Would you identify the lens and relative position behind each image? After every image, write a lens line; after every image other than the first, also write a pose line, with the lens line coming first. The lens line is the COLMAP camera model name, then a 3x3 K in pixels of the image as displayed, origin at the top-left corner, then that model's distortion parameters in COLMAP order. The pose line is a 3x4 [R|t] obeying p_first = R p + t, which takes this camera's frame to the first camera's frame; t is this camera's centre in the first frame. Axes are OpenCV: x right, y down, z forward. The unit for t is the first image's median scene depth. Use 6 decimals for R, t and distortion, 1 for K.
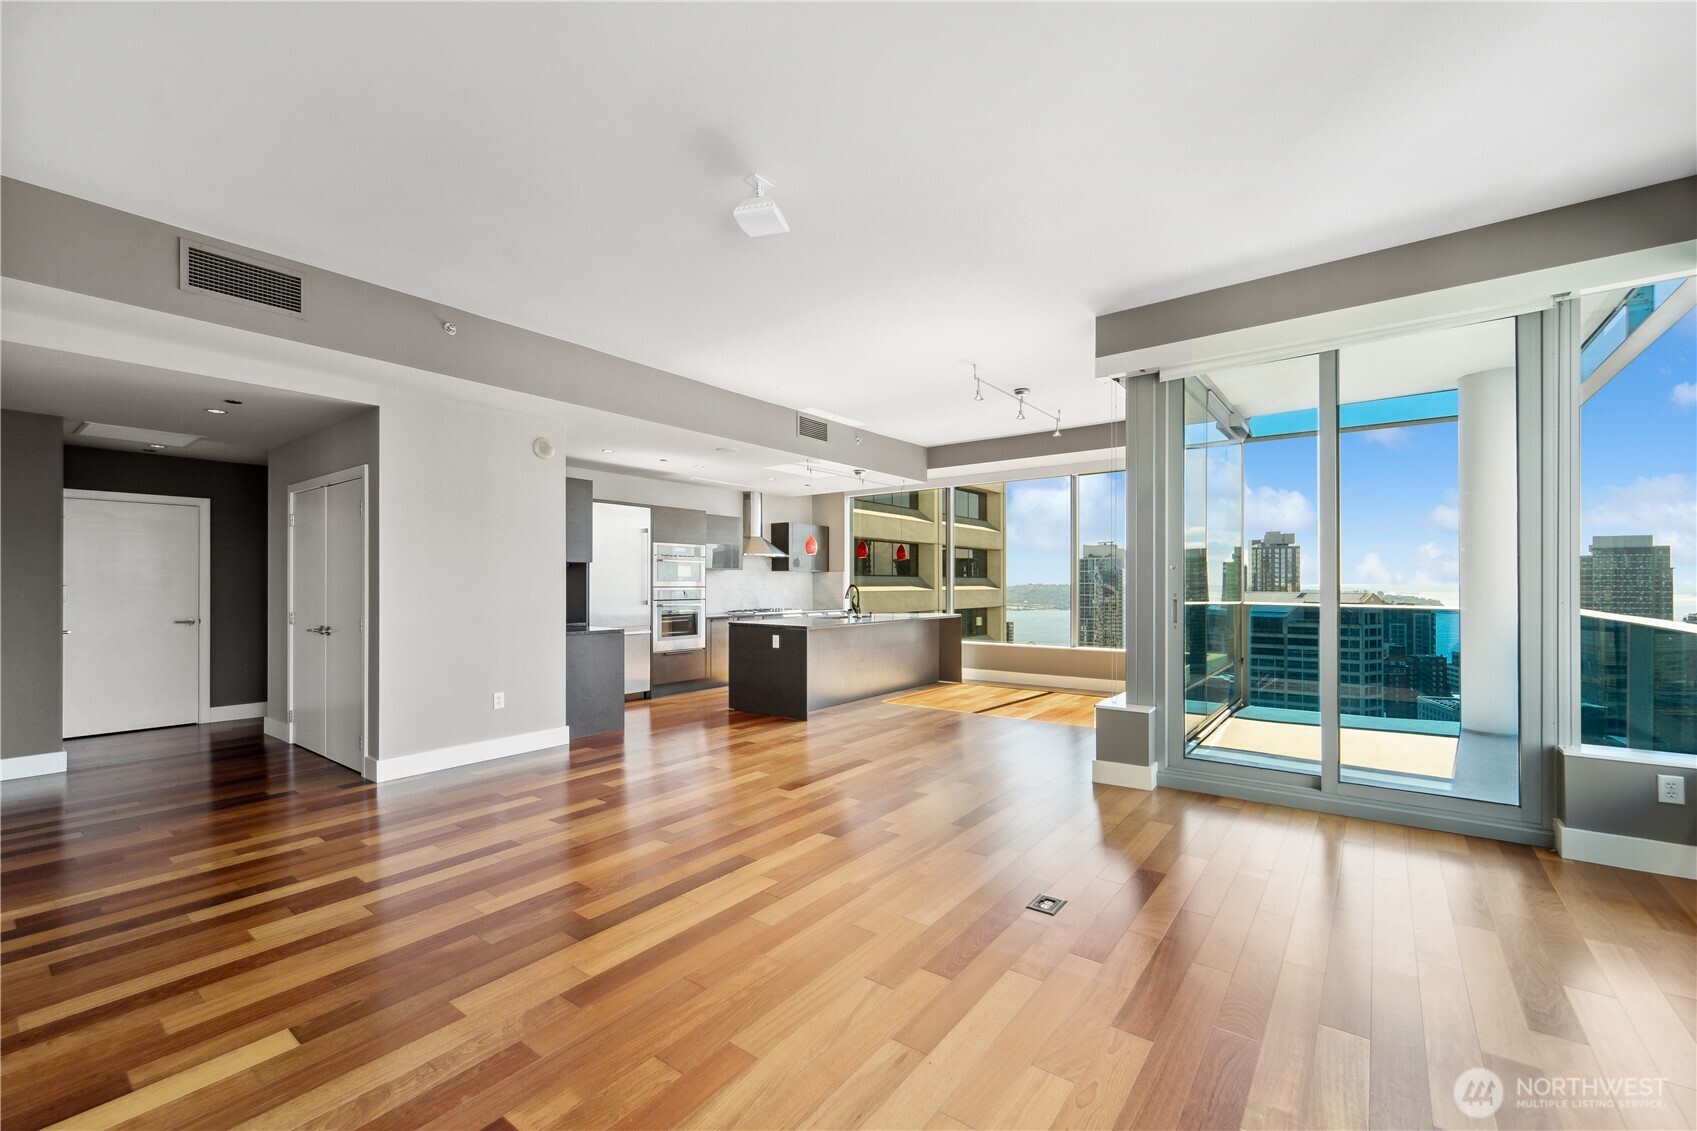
lens RADIAL K [[711.9, 0, 855.7], [0, 711.9, 579.9], [0, 0, 1]] dist [0.003724, -0.001444]
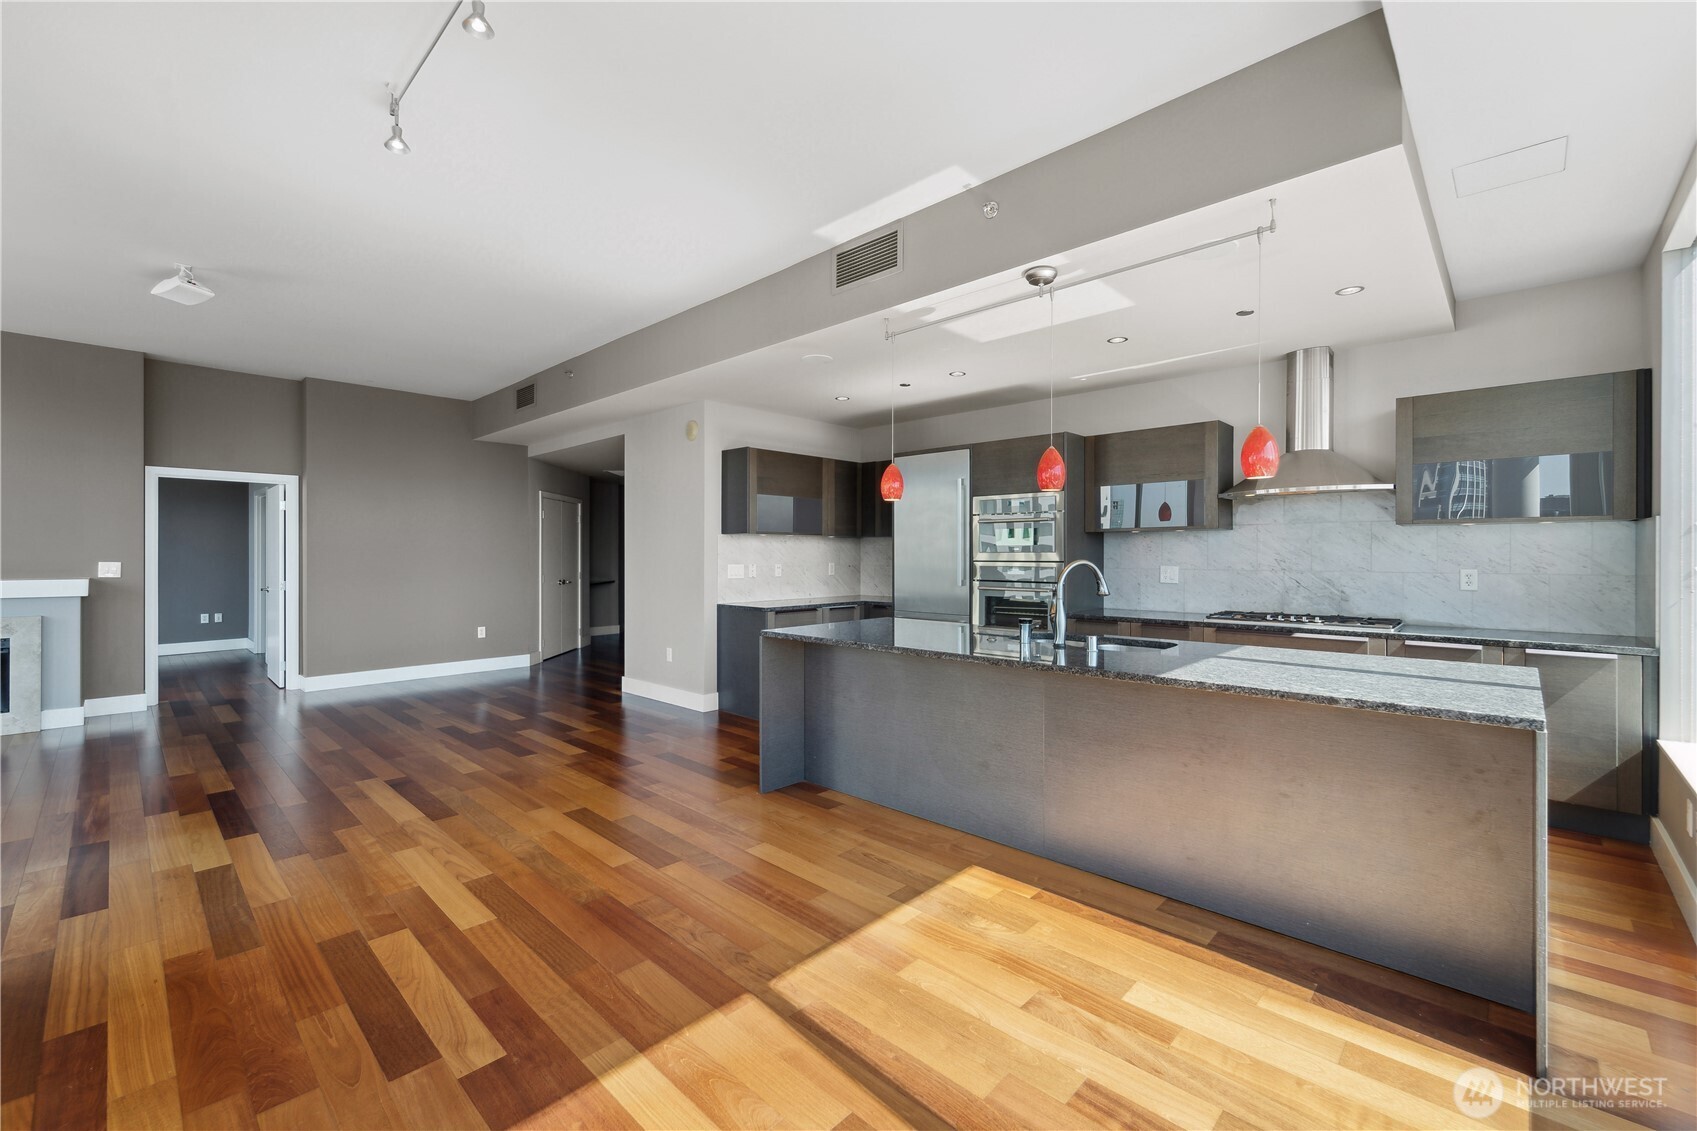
lens RADIAL K [[711.9, 0, 853.6], [0, 711.9, 555.0], [0, 0, 1]] dist [0.003724, -0.001444]
pose [[-0.129050, 0.000201, -0.991638, 0.411188], [0.004915, 0.999988, -0.000437, 0.003783], [0.991626, -0.004931, -0.129049, 0.947912]]
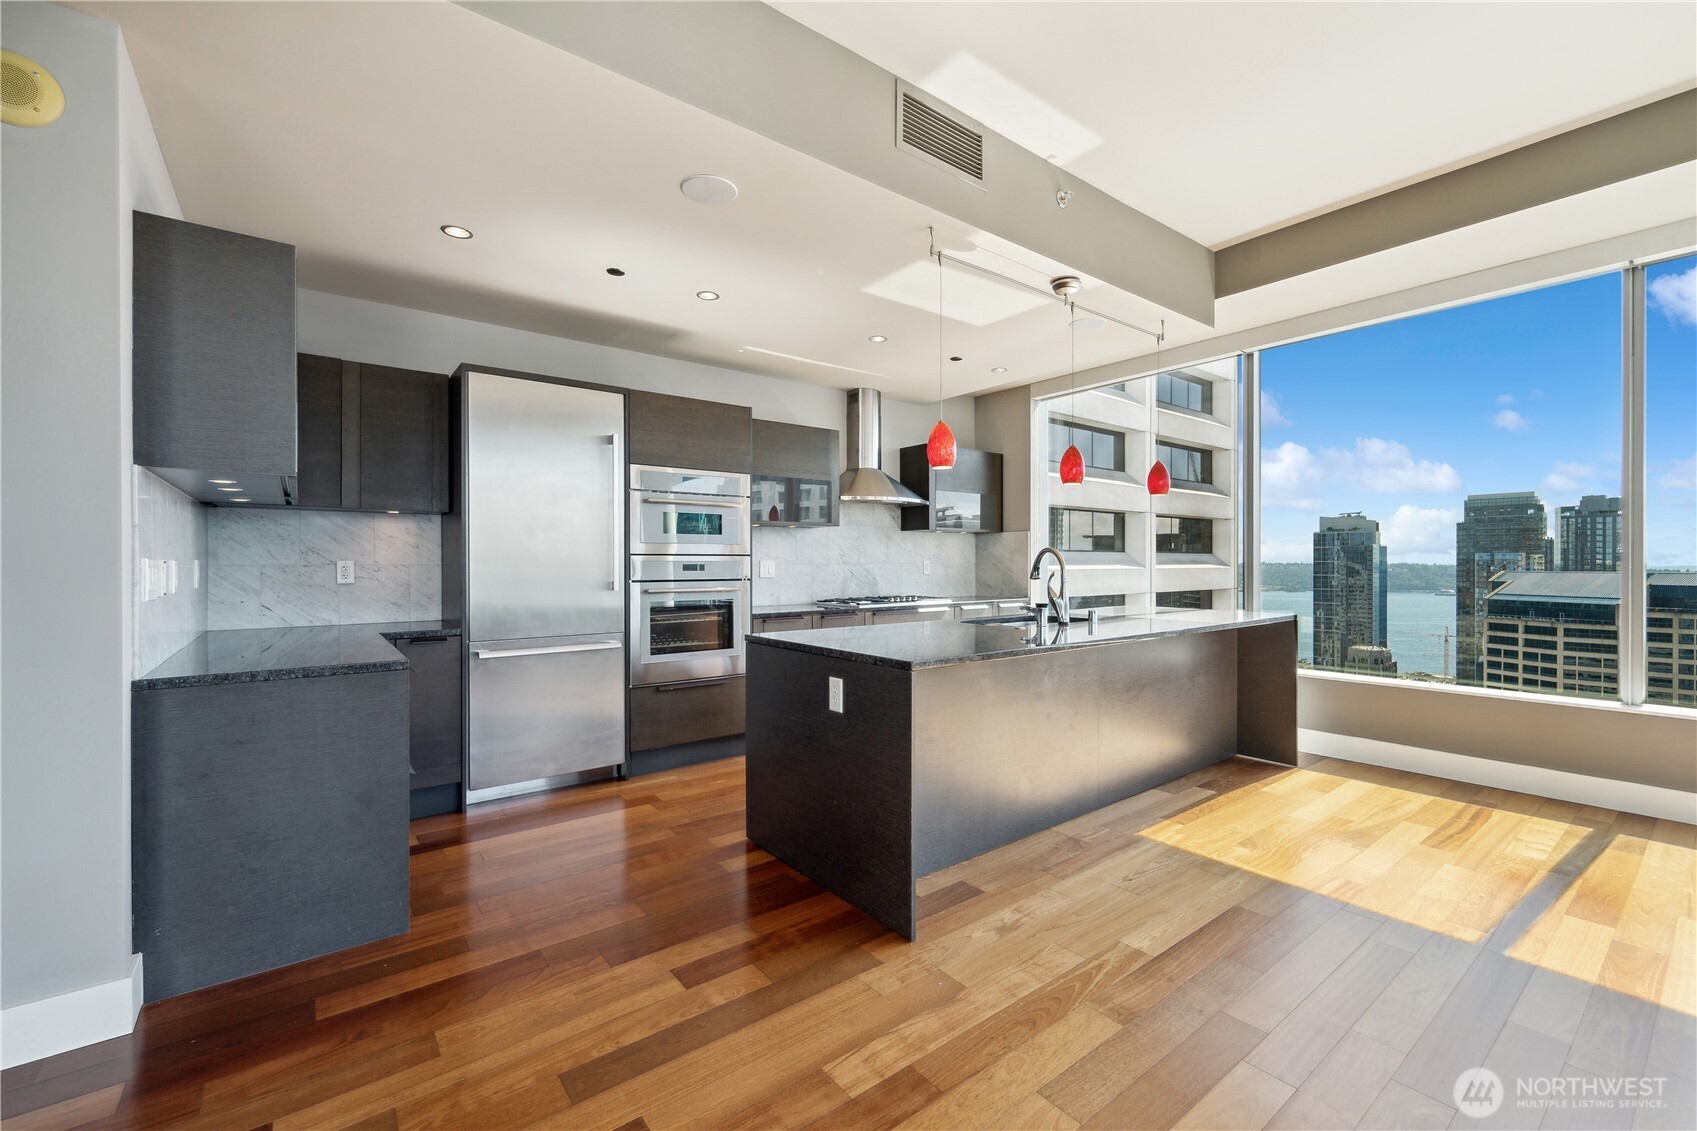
lens RADIAL K [[711.9, 0, 848.3], [0, 711.9, 567.5], [0, 0, 1]] dist [0.003724, -0.001444]
pose [[0.963583, -0.001869, -0.267401, -0.006138], [0.004768, 0.999937, 0.010194, 0.014398], [0.267365, -0.011098, 0.963531, 0.548583]]
